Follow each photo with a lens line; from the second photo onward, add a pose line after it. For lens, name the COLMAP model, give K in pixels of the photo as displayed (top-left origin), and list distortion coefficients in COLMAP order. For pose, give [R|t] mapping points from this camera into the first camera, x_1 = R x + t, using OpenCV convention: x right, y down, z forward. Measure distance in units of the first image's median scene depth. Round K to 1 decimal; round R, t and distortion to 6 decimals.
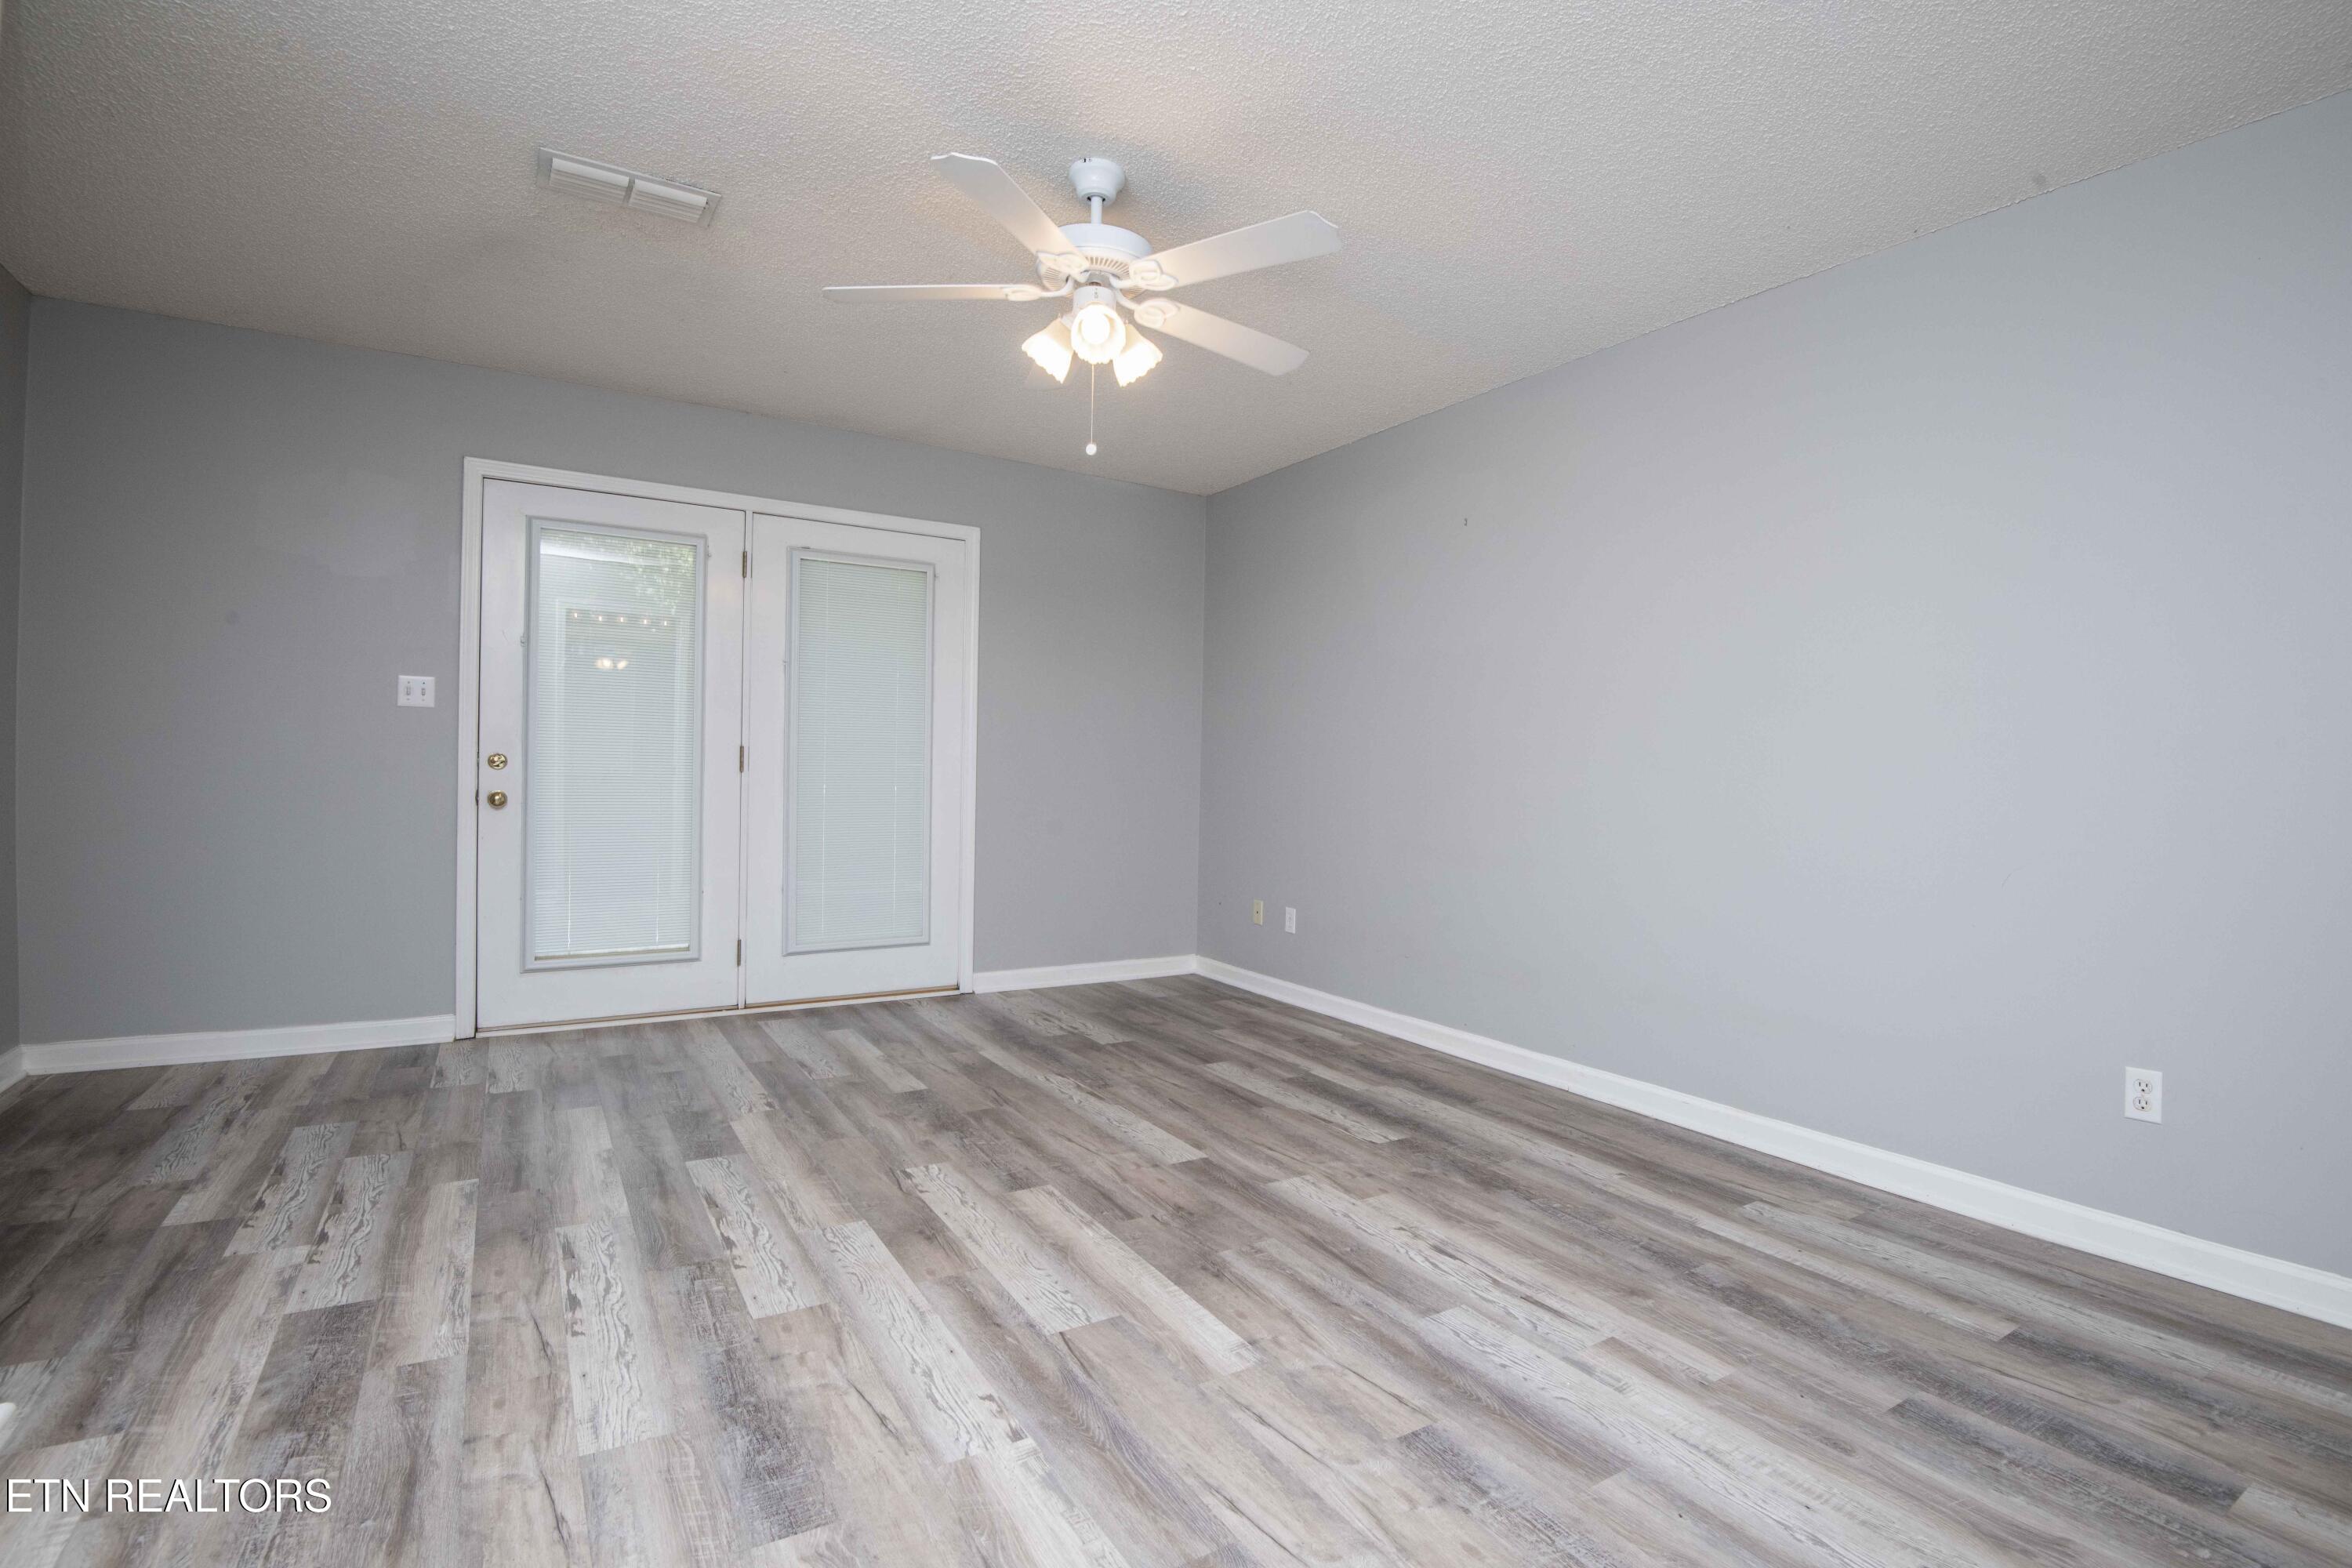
lens RADIAL K [[1085.6, 0, 1183.3], [0, 1085.6, 780.3], [0, 0, 1]] dist [-0.002020, -0.027823]
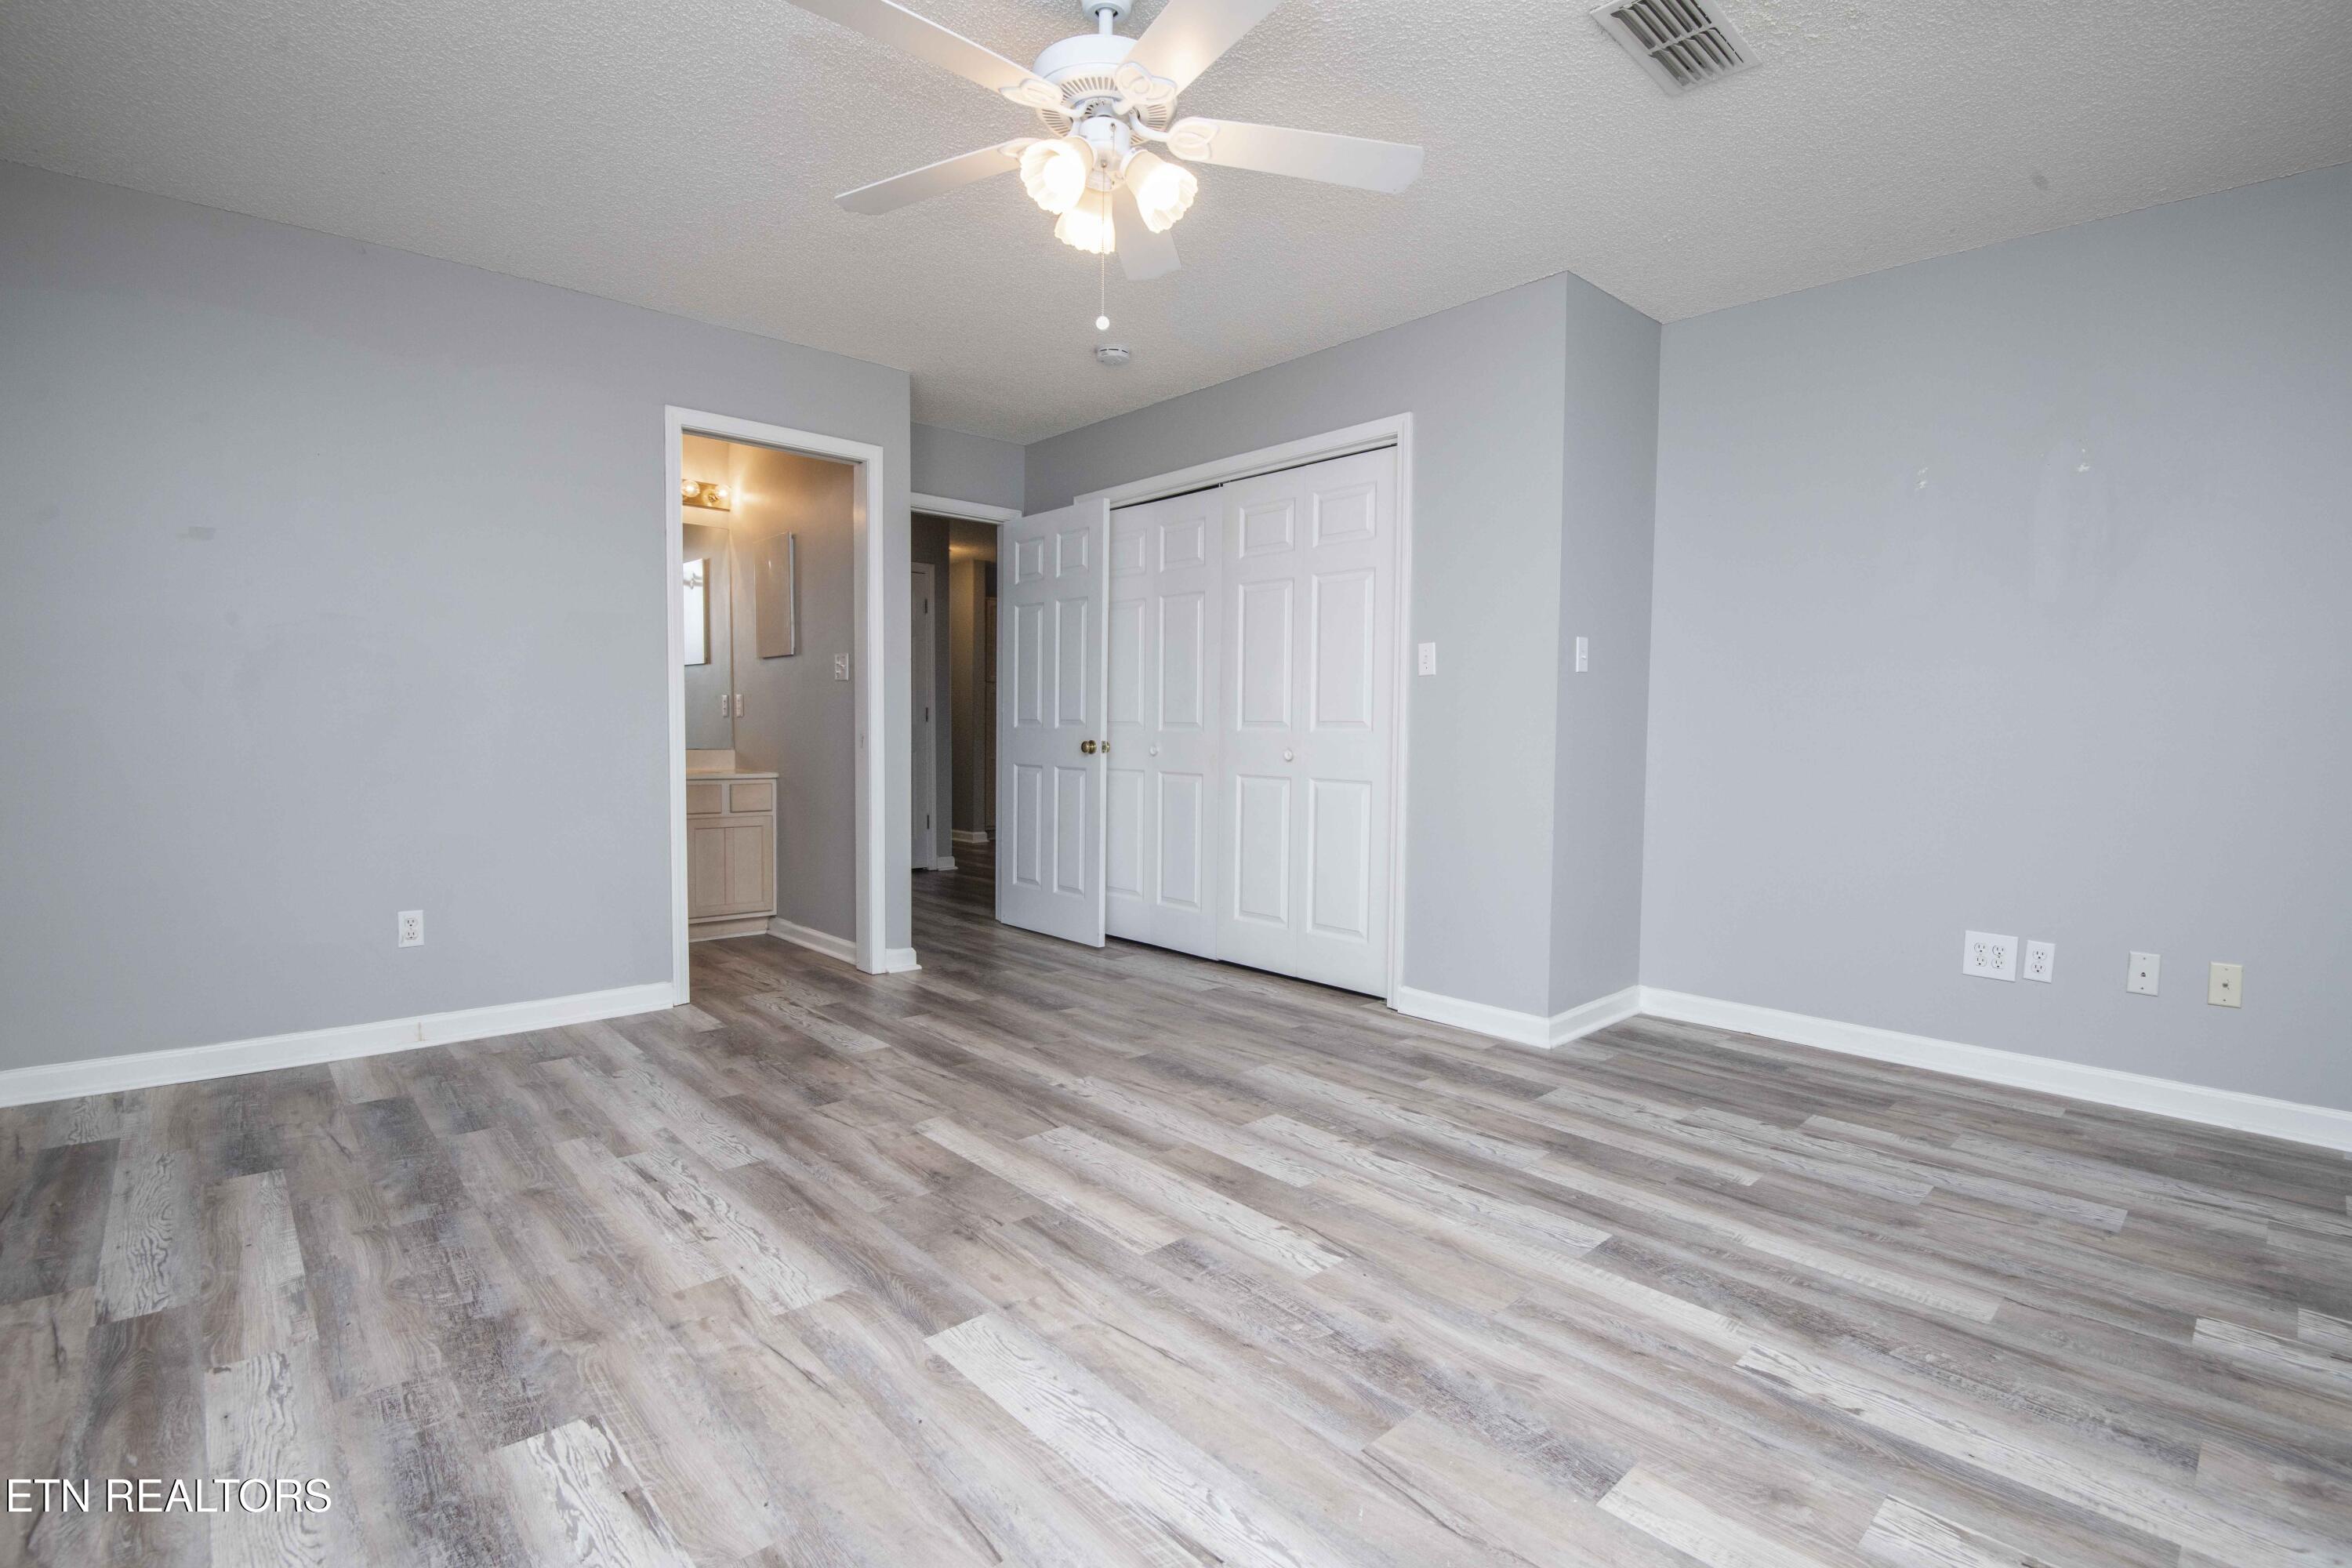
lens RADIAL K [[1085.6, 0, 1183.3], [0, 1085.6, 780.3], [0, 0, 1]] dist [-0.002020, -0.027823]
pose [[-0.981097, -0.023072, -0.192134, 0.004173], [-0.034225, 0.997903, 0.054932, -0.009651], [0.190464, 0.060470, -0.979830, 1.811936]]
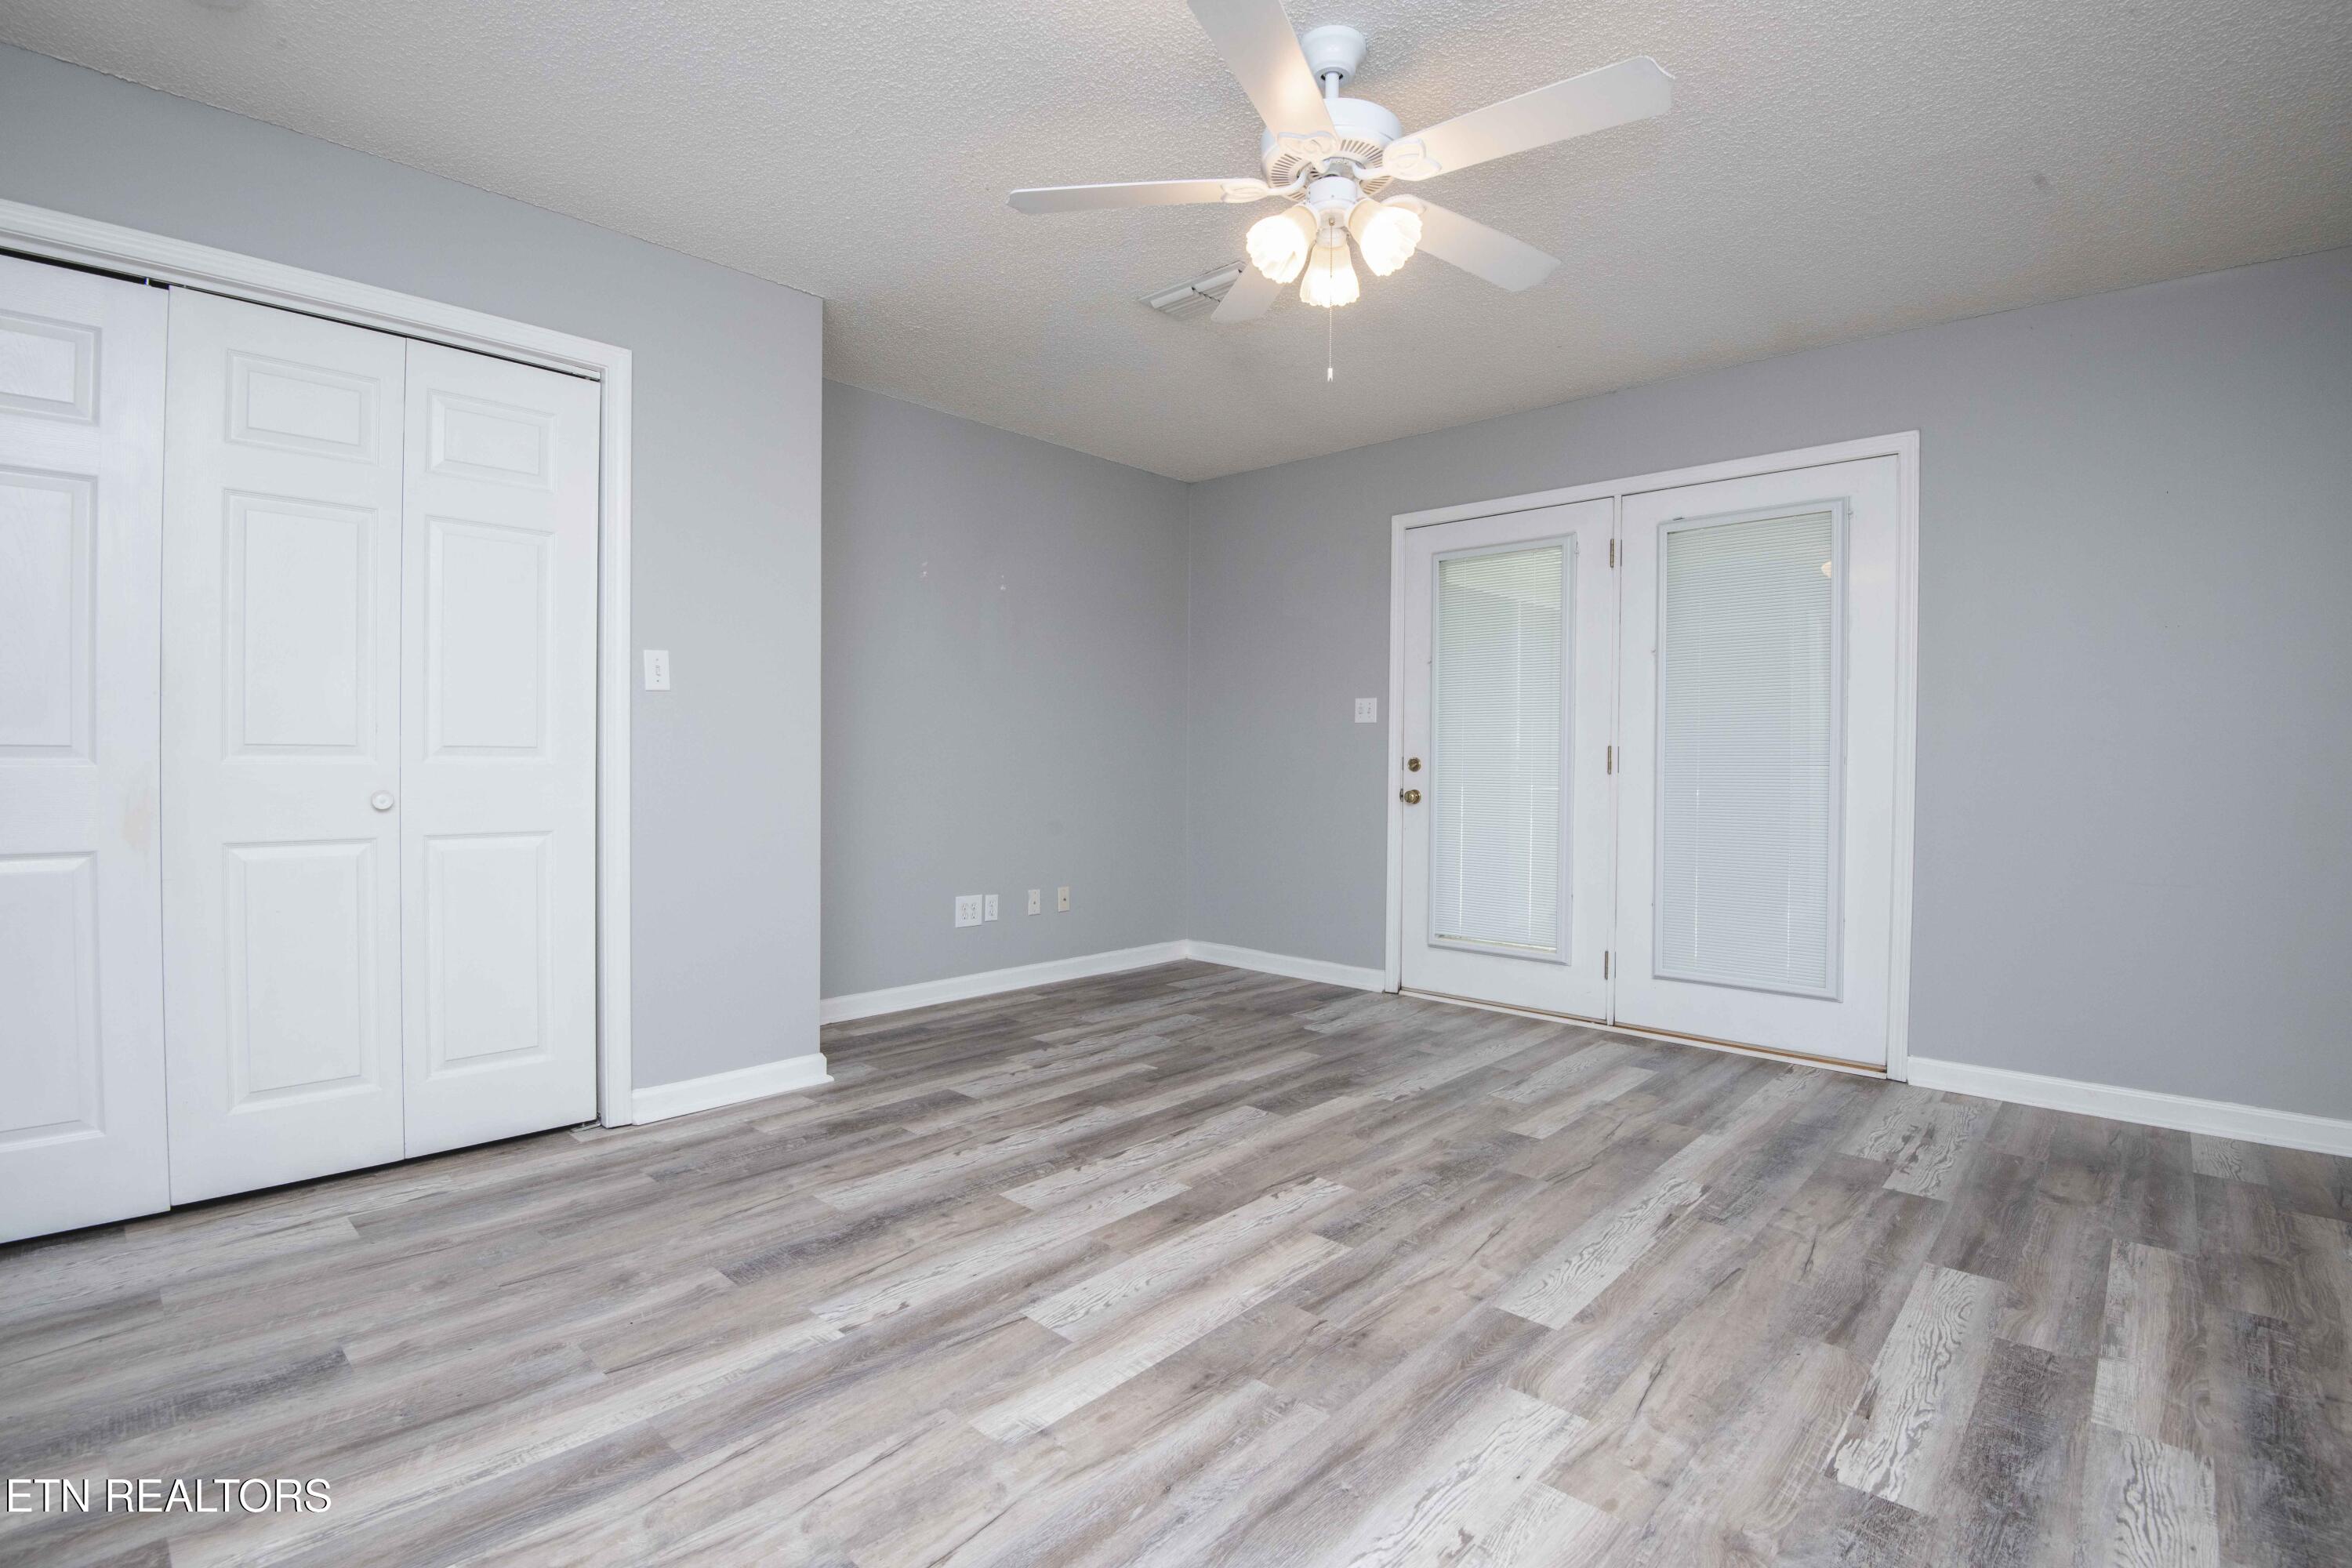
lens RADIAL K [[1084.8, 0, 1184.6], [0, 1084.8, 784.4], [0, 0, 1]] dist [-0.009105, -0.021974]
pose [[0.269420, 0.002485, -0.963019, 0.681606], [-0.013899, 0.999903, -0.001308, 0.012936], [0.962922, 0.013738, 0.269429, 0.665179]]
